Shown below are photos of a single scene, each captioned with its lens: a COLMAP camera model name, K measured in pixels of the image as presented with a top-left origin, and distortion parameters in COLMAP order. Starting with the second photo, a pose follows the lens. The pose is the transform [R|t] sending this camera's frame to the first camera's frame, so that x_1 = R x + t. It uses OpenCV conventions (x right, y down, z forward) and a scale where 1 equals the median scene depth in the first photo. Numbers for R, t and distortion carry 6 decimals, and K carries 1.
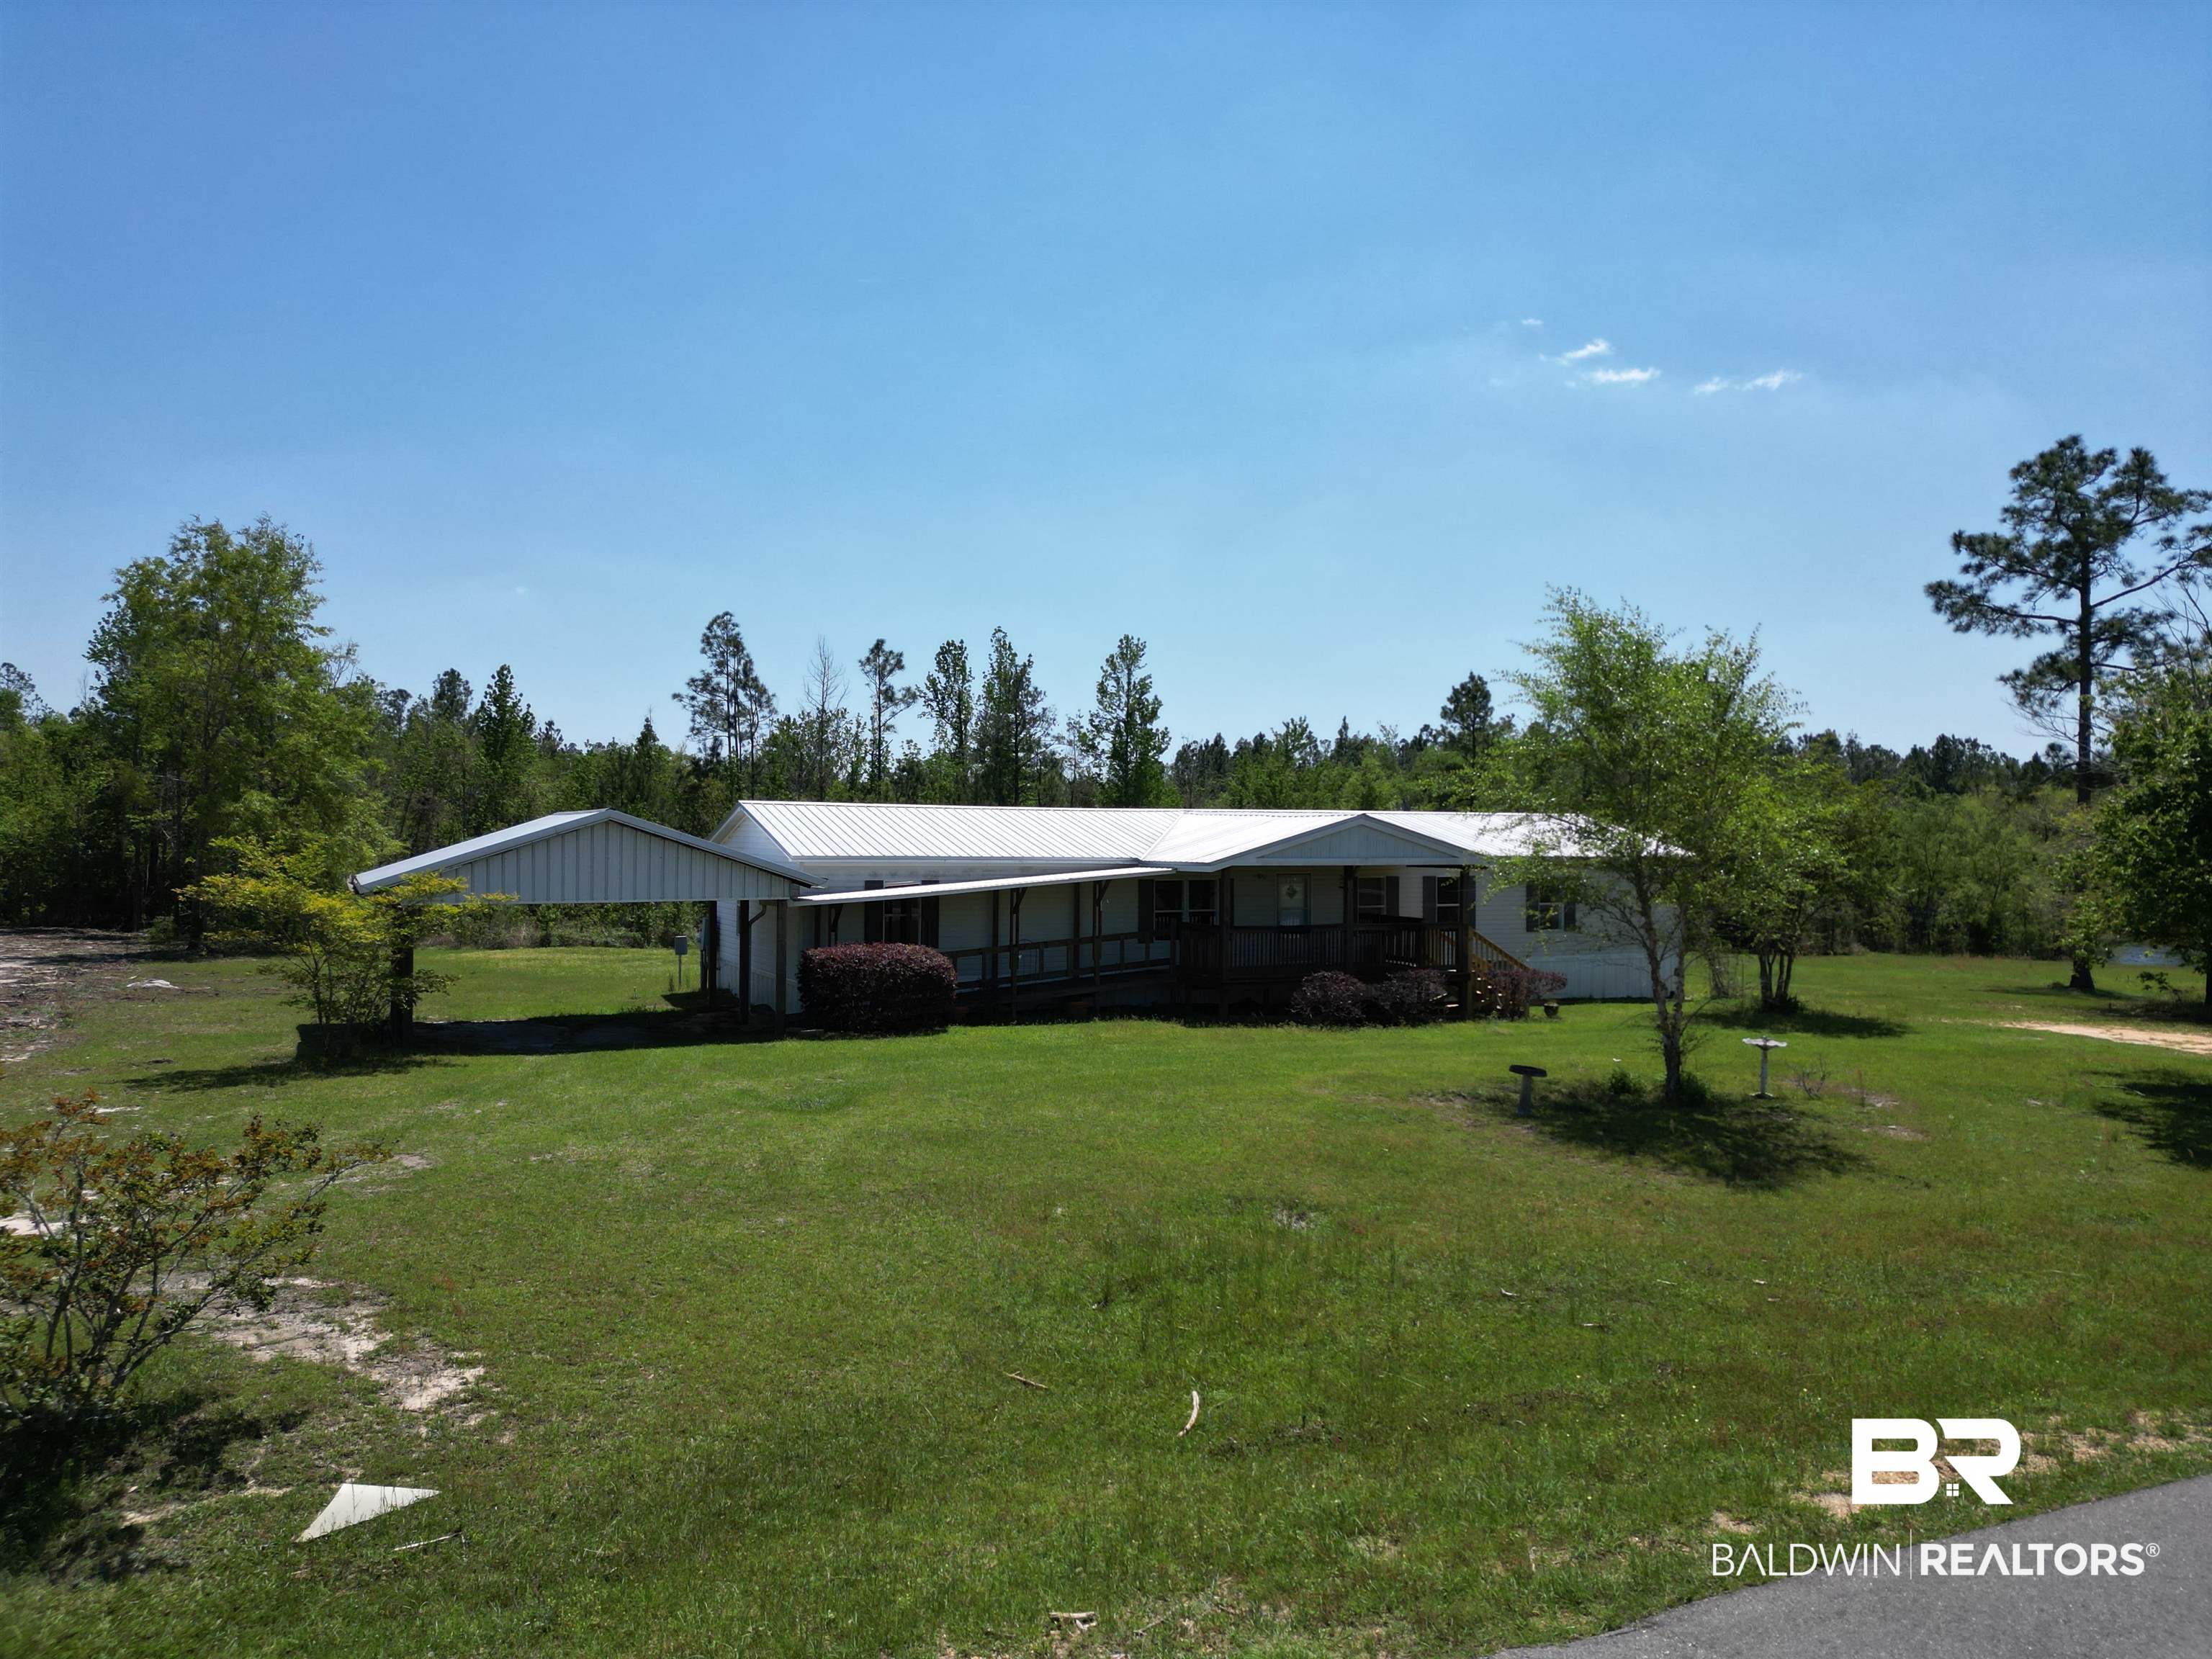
lens RADIAL K [[1530.6, 0, 1105.3], [0, 1530.6, 842.8], [0, 0, 1]] dist [0.179958, -0.262118]
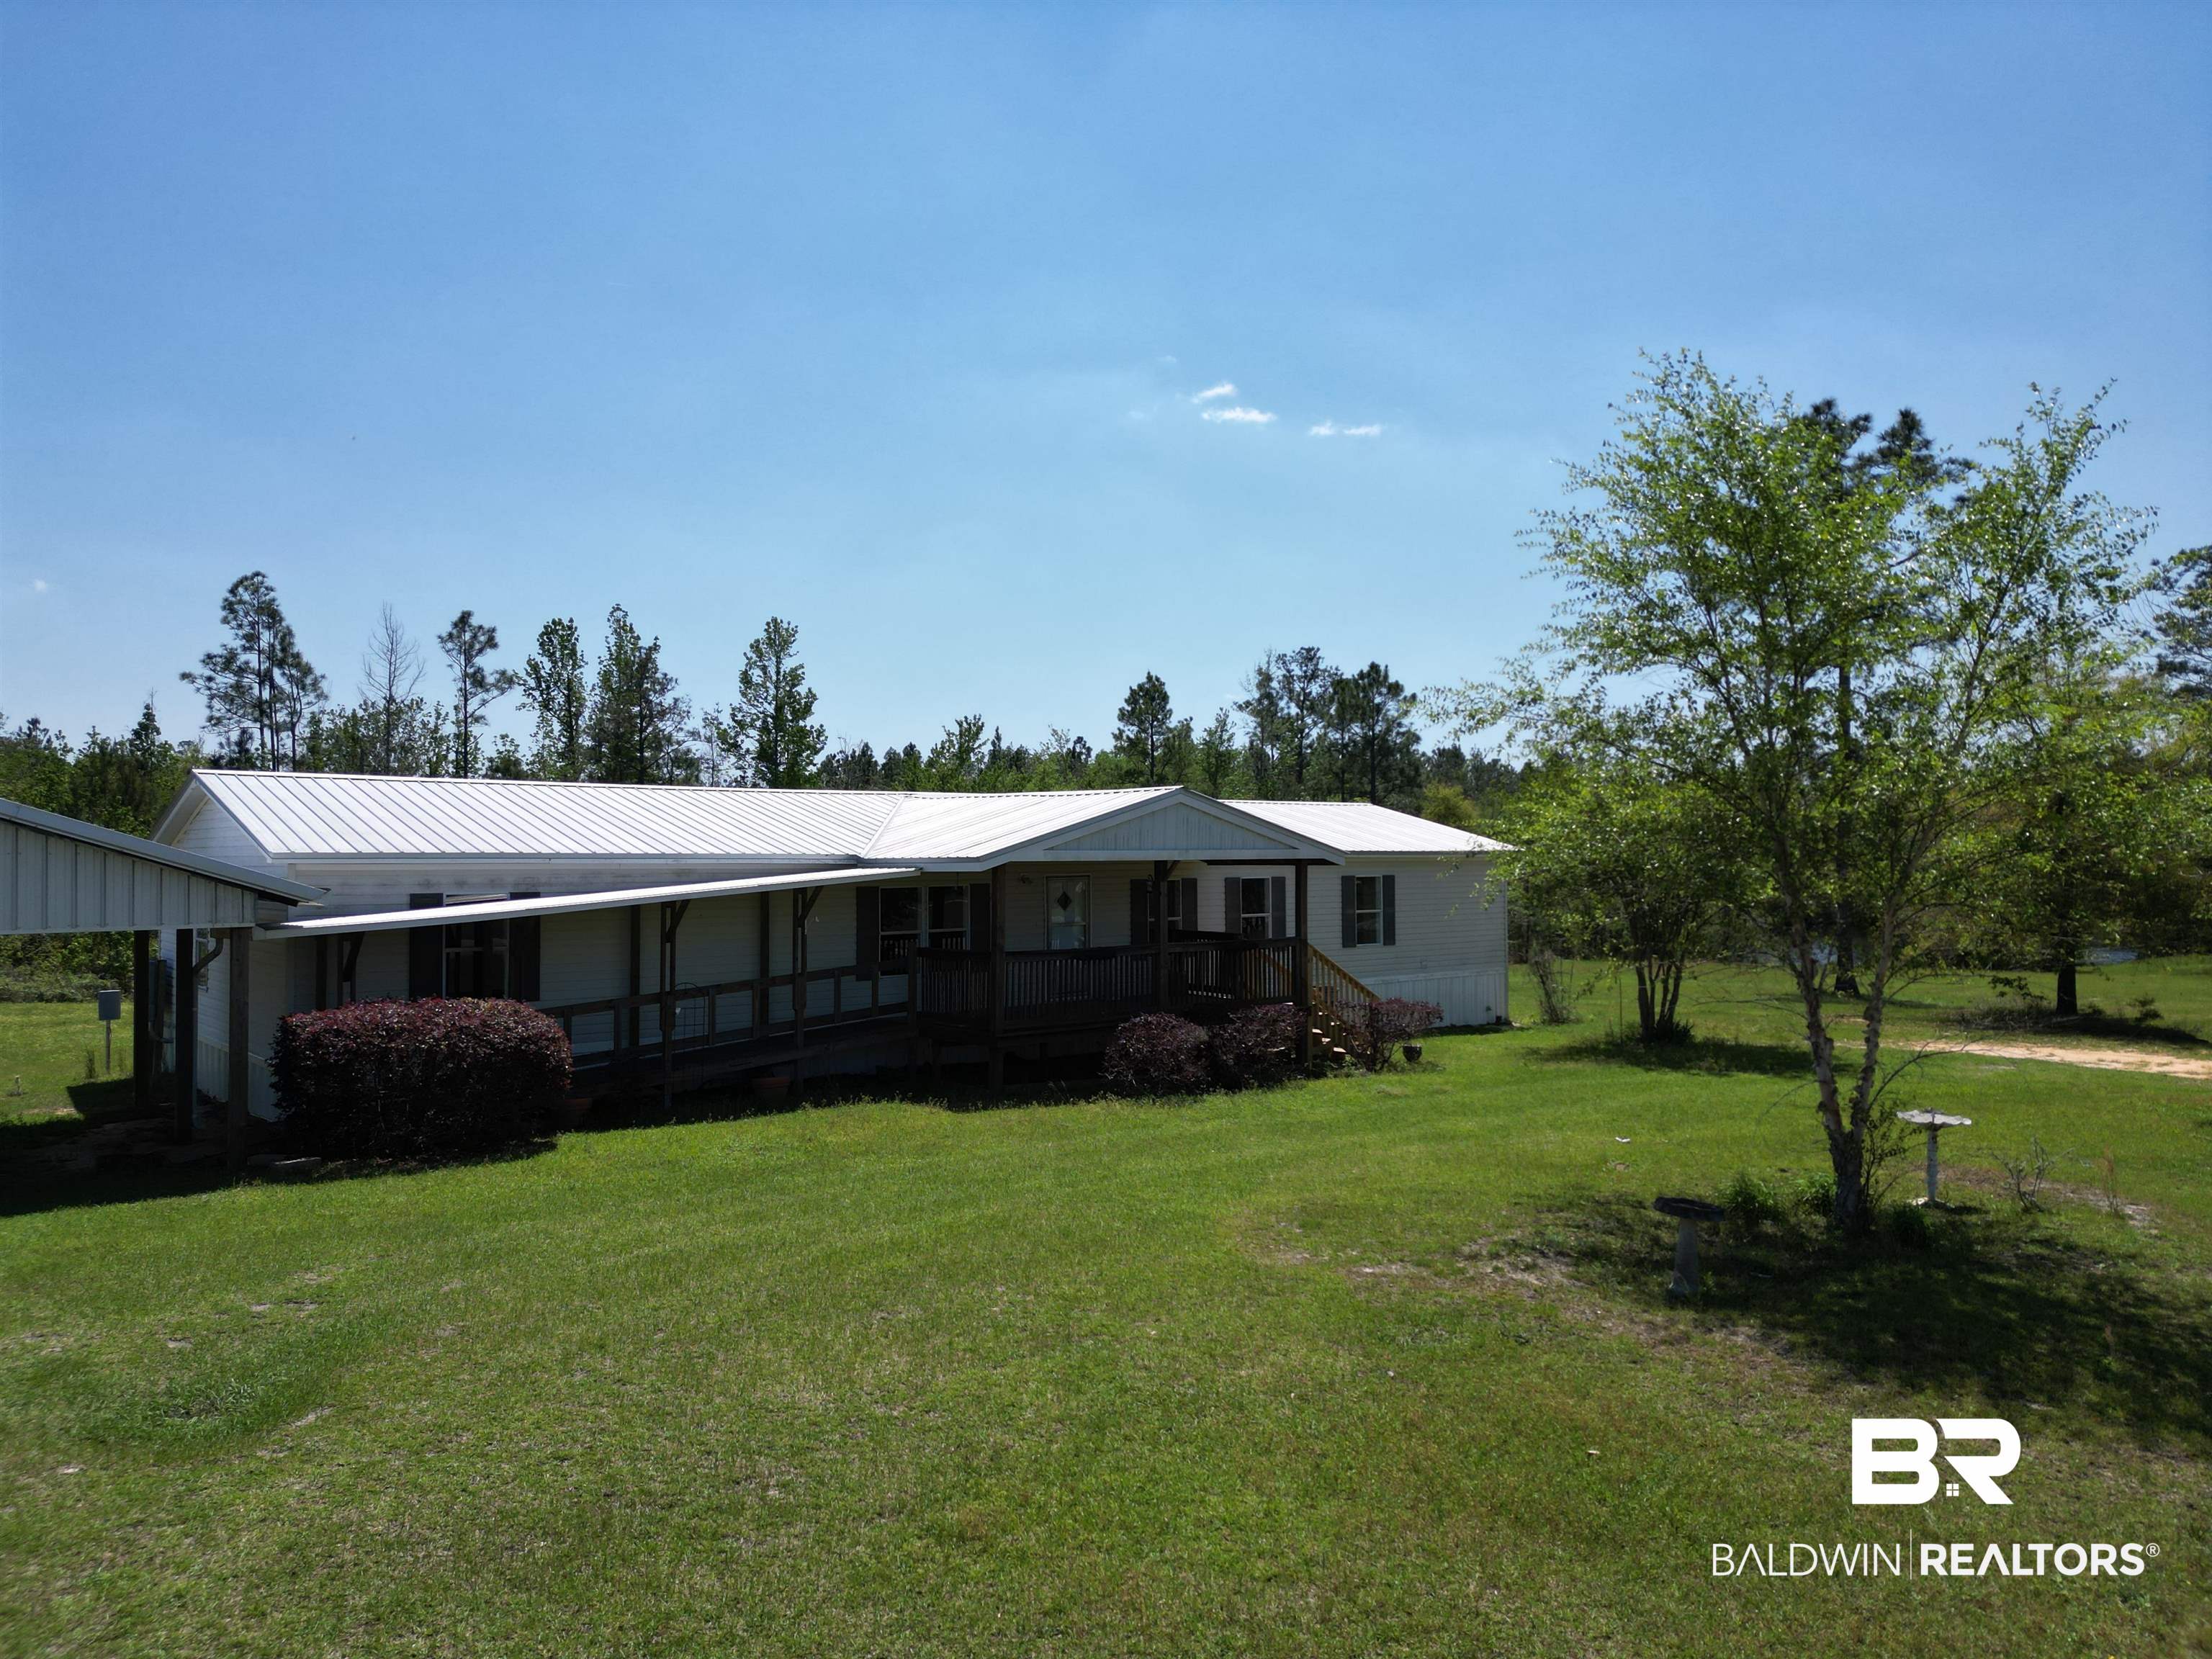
lens RADIAL K [[1530.2, 0, 1106.0], [0, 1530.2, 829.5], [0, 0, 1]] dist [0.078904, -0.077800]
pose [[0.971210, -0.006873, 0.238126, -0.012672], [0.012269, 0.999700, -0.021184, 0.005621], [-0.237909, 0.023495, 0.971003, 0.123173]]
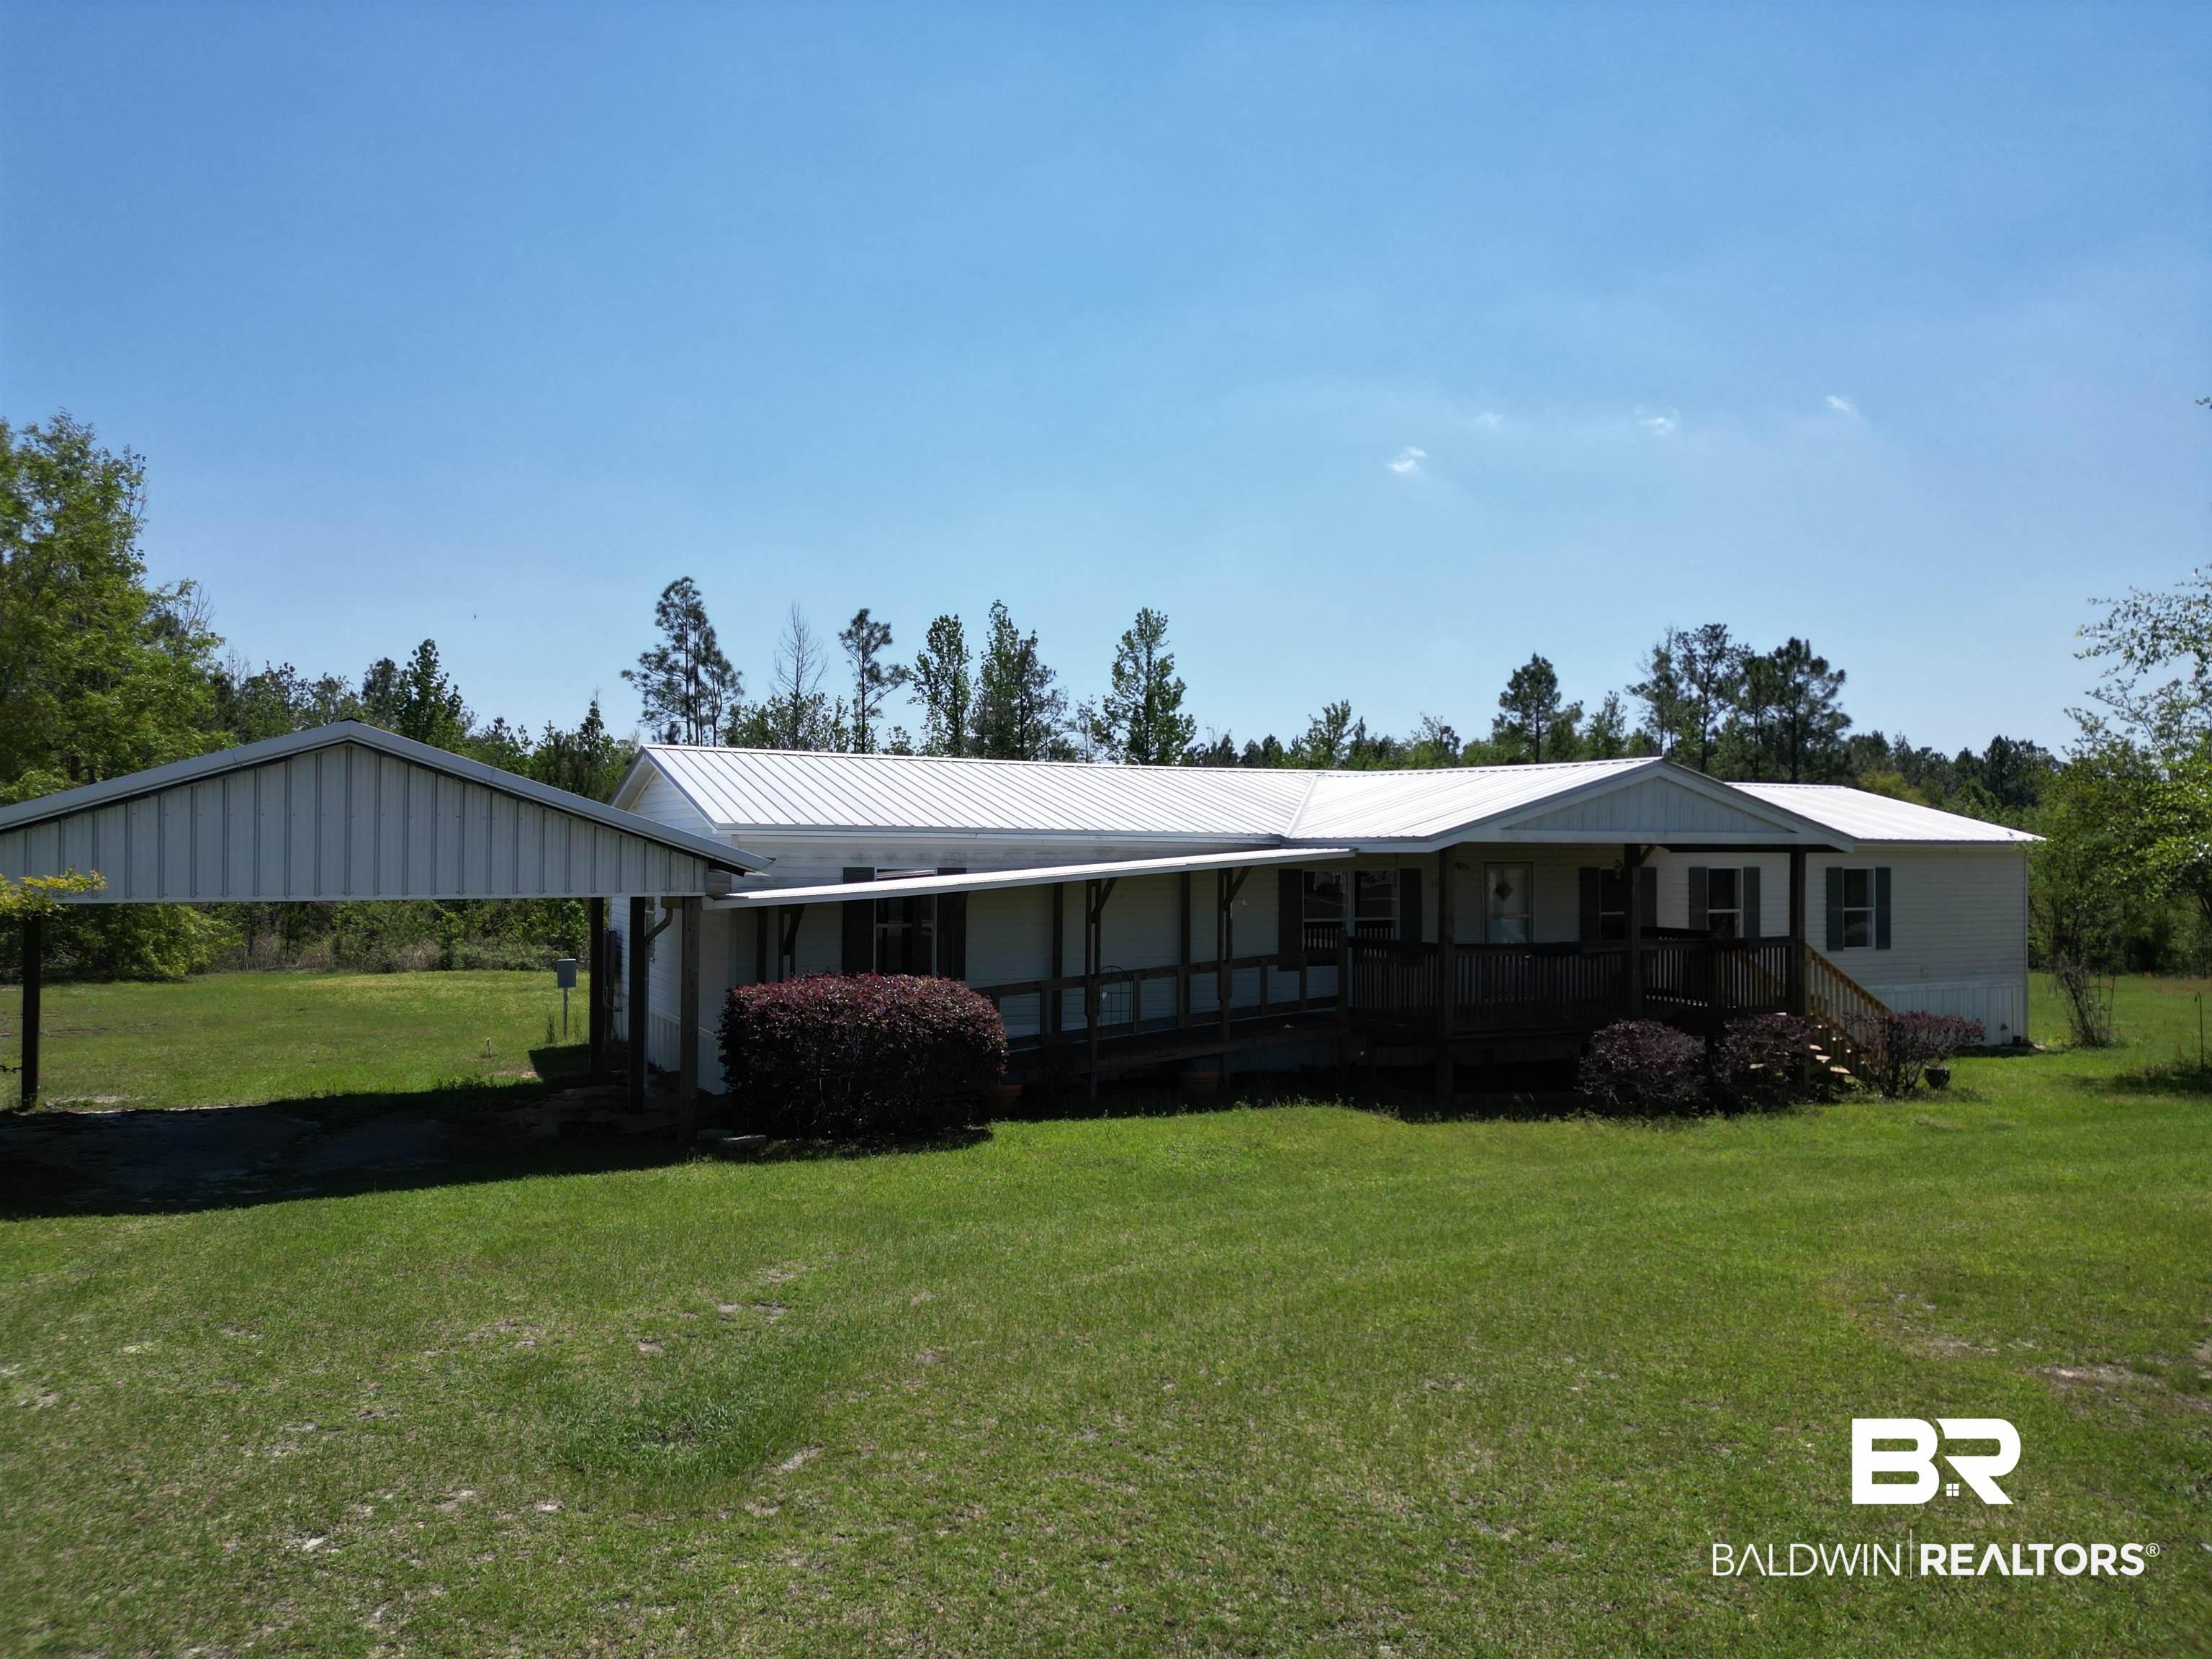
lens RADIAL K [[1530.2, 0, 1106.0], [0, 1530.2, 829.5], [0, 0, 1]] dist [0.078904, -0.077800]
pose [[0.999921, -0.001171, 0.012494, -0.022501], [0.001412, 0.999813, -0.019297, 0.007767], [-0.012469, 0.019313, 0.999736, 0.147070]]
